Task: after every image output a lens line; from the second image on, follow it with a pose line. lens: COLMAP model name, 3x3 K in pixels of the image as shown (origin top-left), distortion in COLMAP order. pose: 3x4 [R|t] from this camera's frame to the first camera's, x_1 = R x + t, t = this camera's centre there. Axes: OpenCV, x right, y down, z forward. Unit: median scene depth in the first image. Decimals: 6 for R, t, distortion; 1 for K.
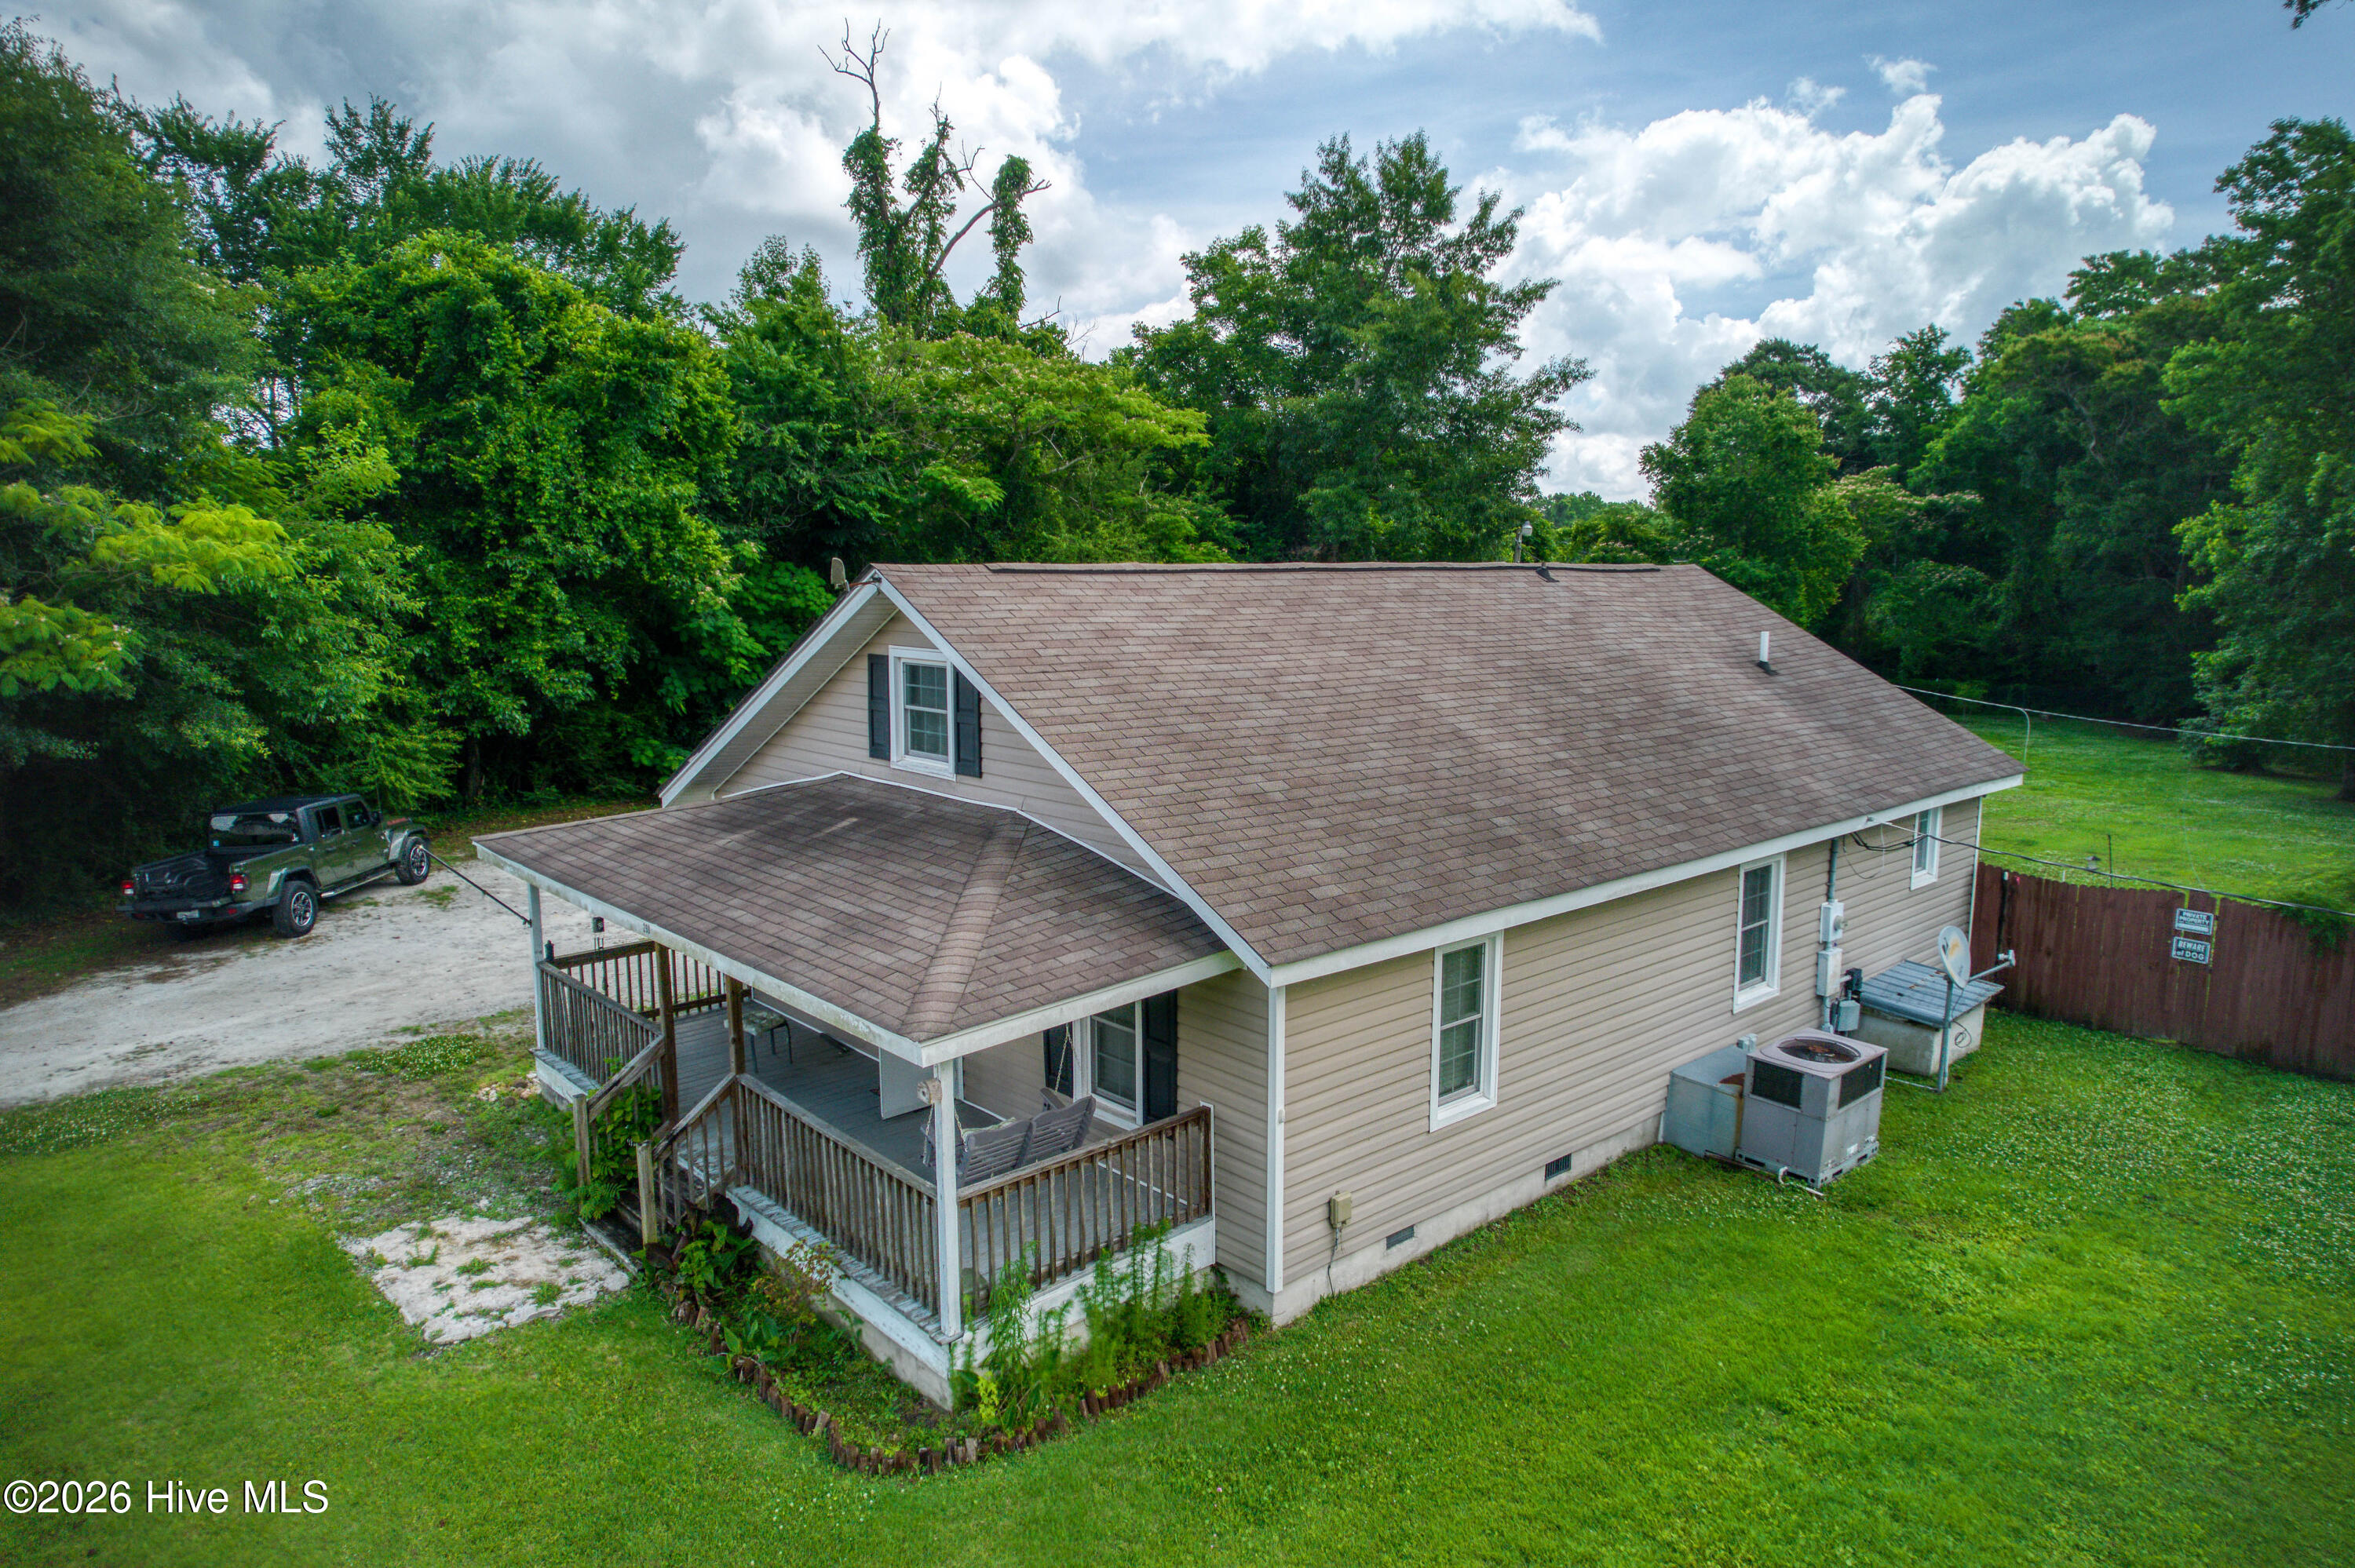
lens RADIAL K [[1499.1, 0, 1180.2], [0, 1499.1, 795.9], [0, 0, 1]] dist [-0.081117, 0.069580]
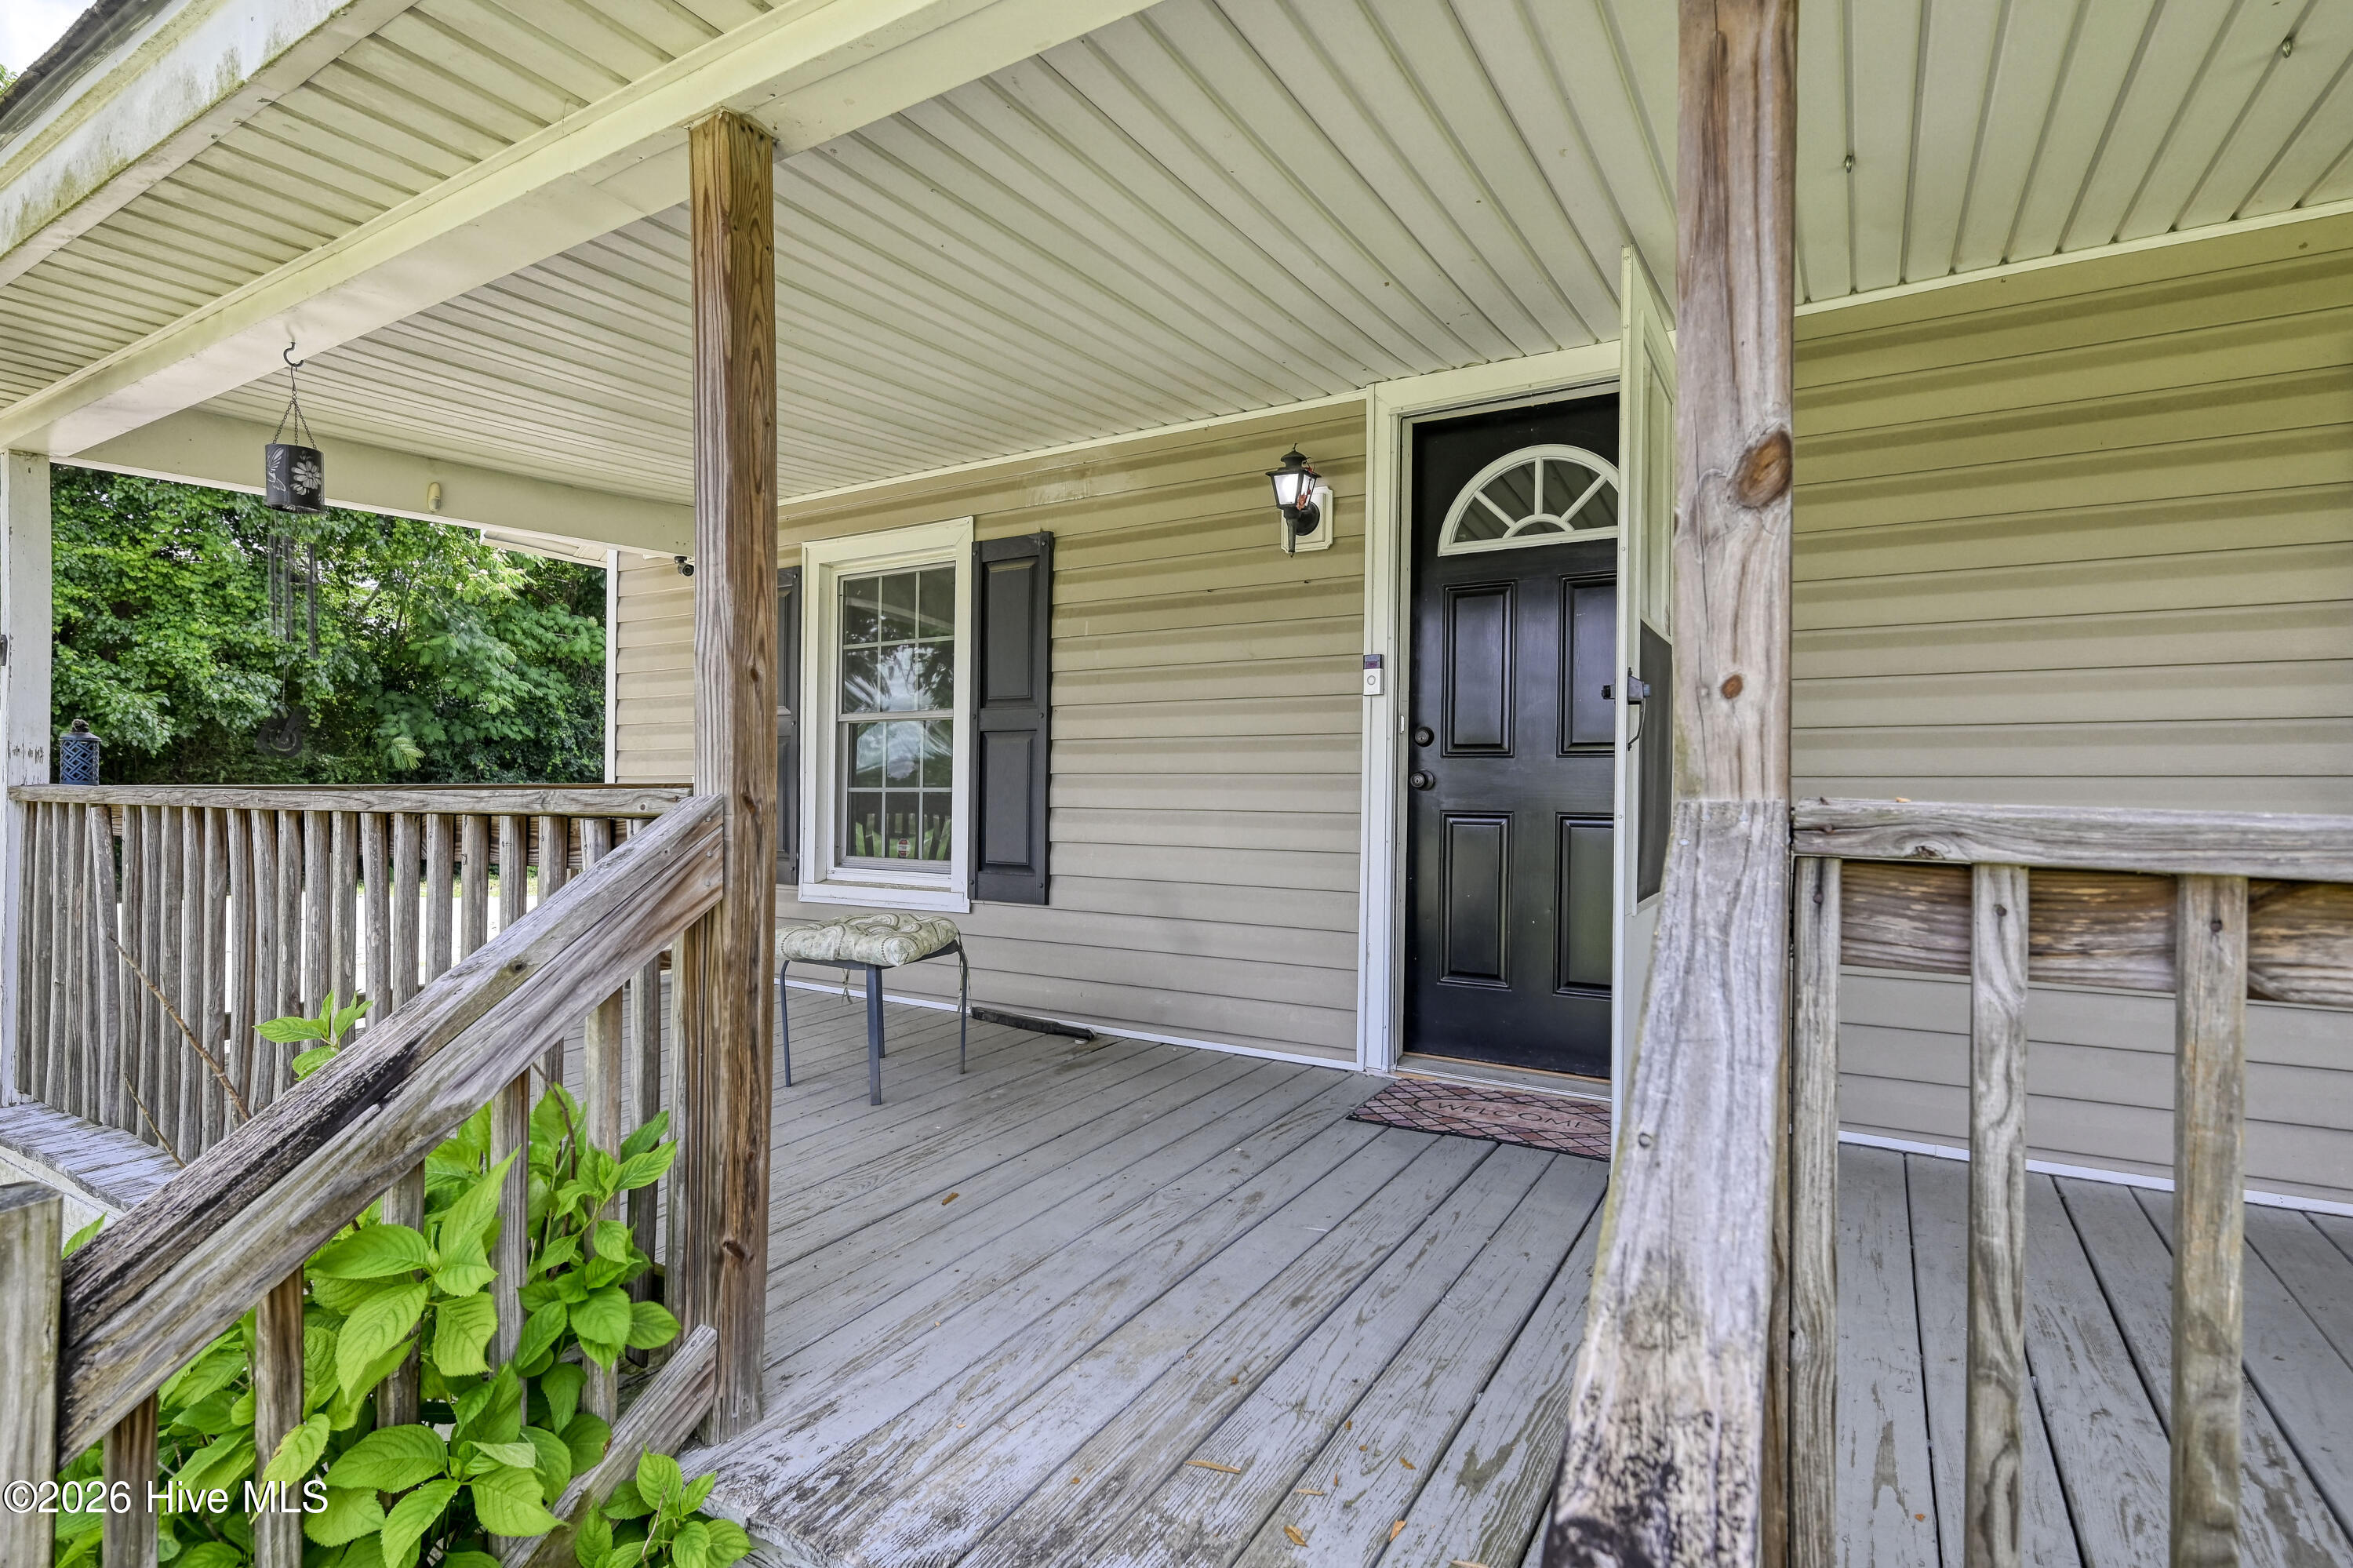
lens RADIAL K [[1123.7, 0, 1176.5], [0, 1123.7, 777.4], [0, 0, 1]] dist [0.002999, 0.000706]
pose [[0.955514, 0.018850, 0.294342, -0.320646], [0.029575, 0.986803, -0.159204, 0.173110], [-0.293458, 0.160827, 0.942346, 0.821812]]
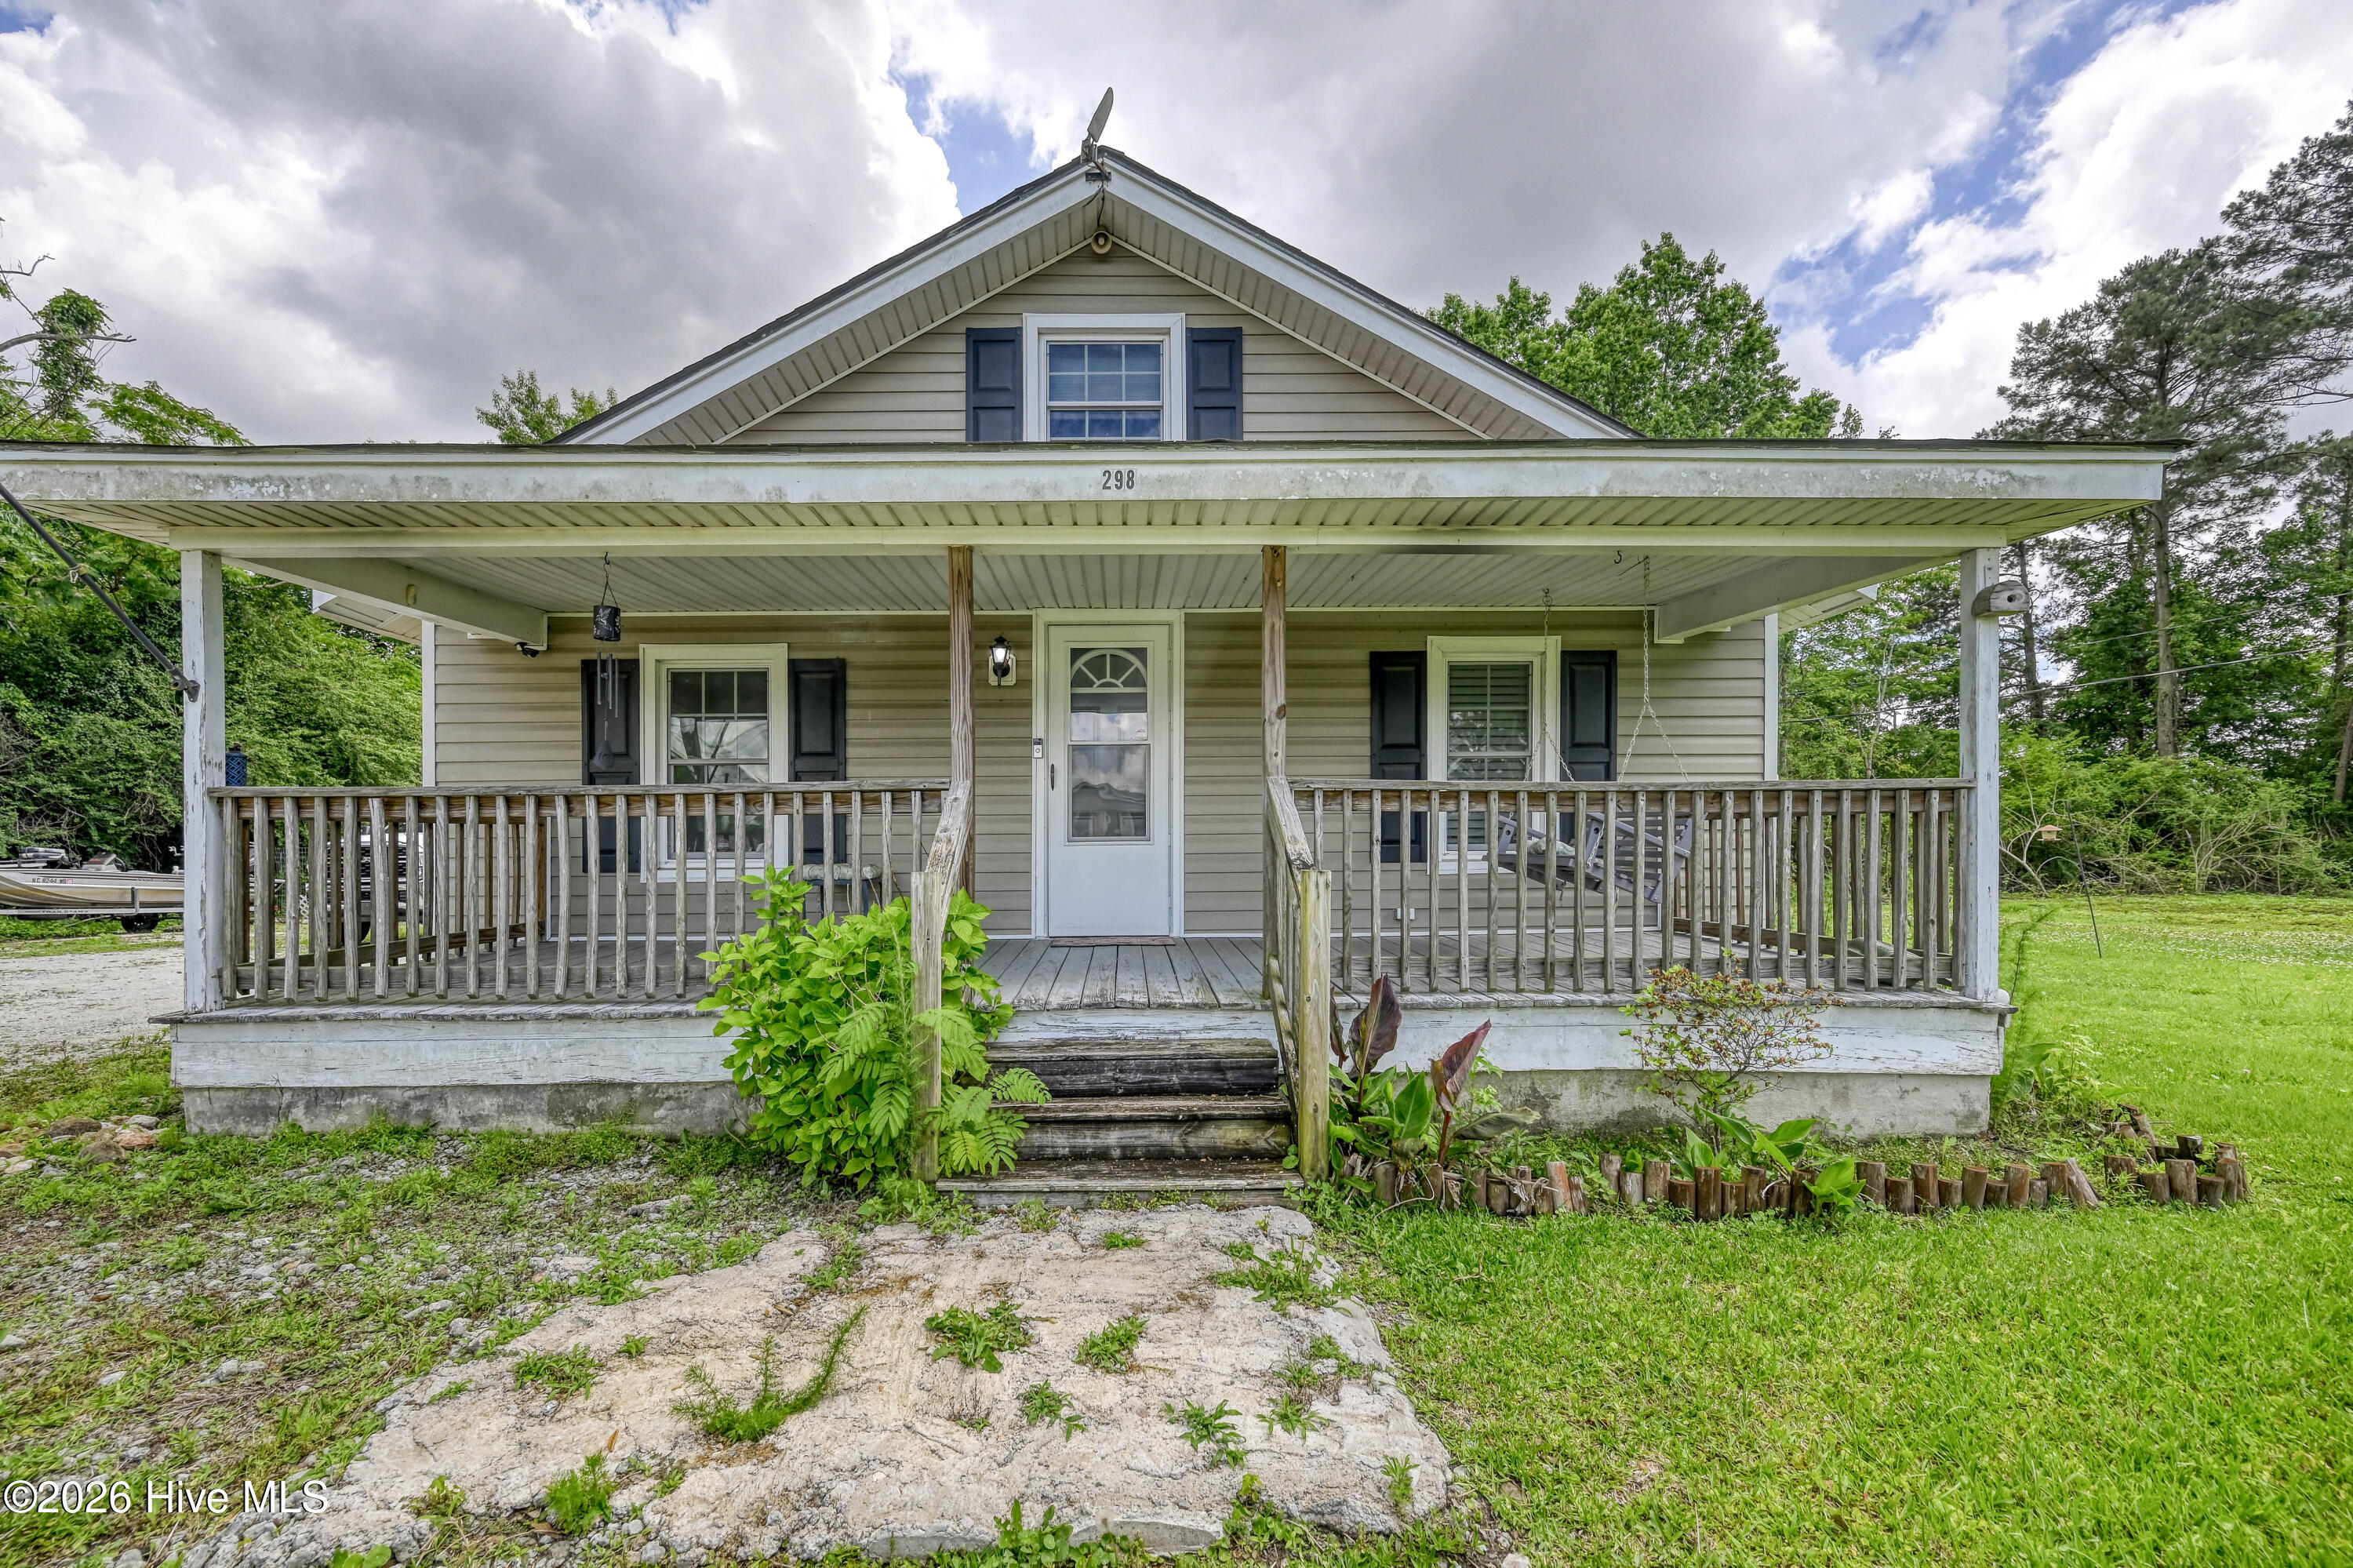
lens RADIAL K [[963.5, 0, 1150.0], [0, 963.5, 838.5], [0, 0, 1]] dist [-0.002575, -0.003557]
pose [[0.647152, 0.009240, 0.762305, -0.525388], [0.119978, 0.986232, -0.113808, 0.213140], [-0.752861, 0.165111, 0.637133, 0.717284]]
